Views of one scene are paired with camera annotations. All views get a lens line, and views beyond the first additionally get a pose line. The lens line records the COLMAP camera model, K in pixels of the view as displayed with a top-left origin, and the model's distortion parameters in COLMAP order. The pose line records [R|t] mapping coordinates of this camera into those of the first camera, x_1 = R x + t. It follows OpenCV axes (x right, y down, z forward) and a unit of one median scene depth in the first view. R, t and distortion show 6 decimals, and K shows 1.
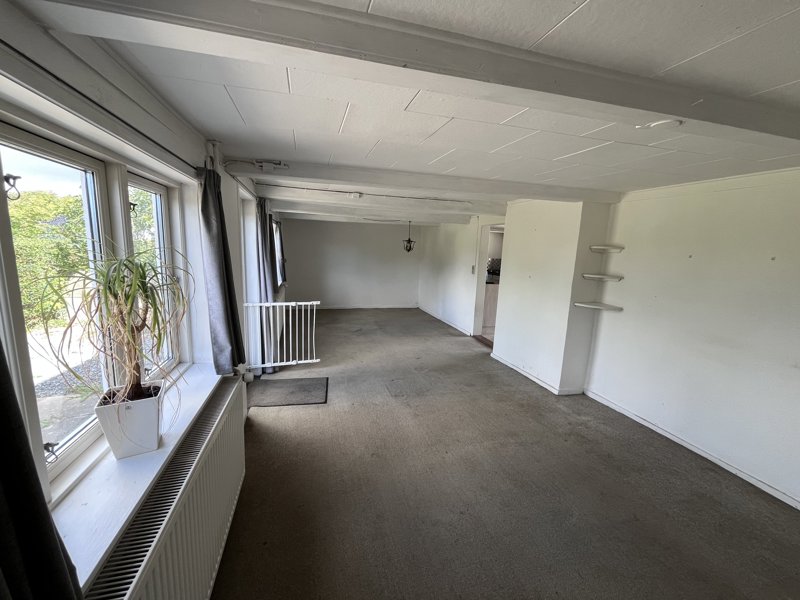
lens RADIAL K [[326.3, 0, 397.1], [0, 326.3, 300.1], [0, 0, 1]] dist [0.000880, 0.000020]
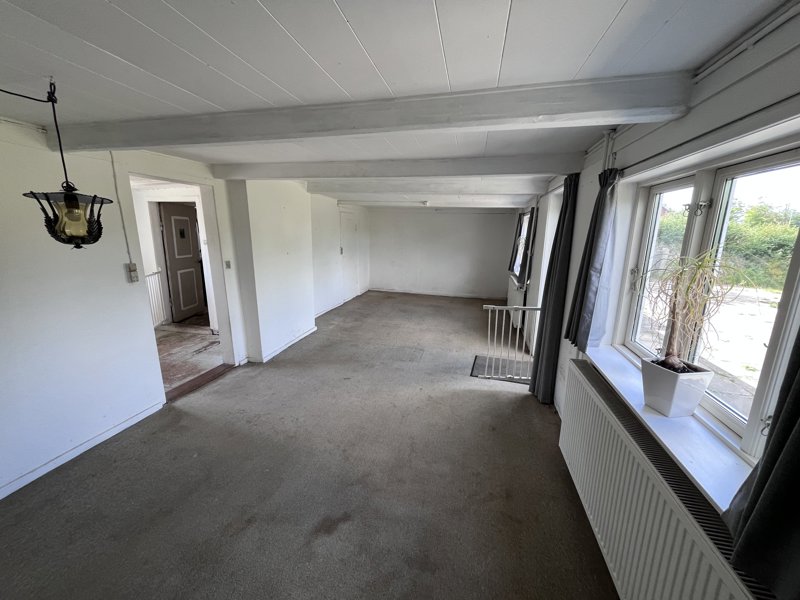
lens RADIAL K [[326.3, 0, 399.5], [0, 326.3, 300.8], [0, 0, 1]] dist [0.000880, 0.000020]
pose [[-0.876860, -0.146187, 0.457980, -0.395897], [0.033259, 0.931916, 0.361145, -0.283008], [-0.479594, 0.331906, -0.812298, 1.642948]]
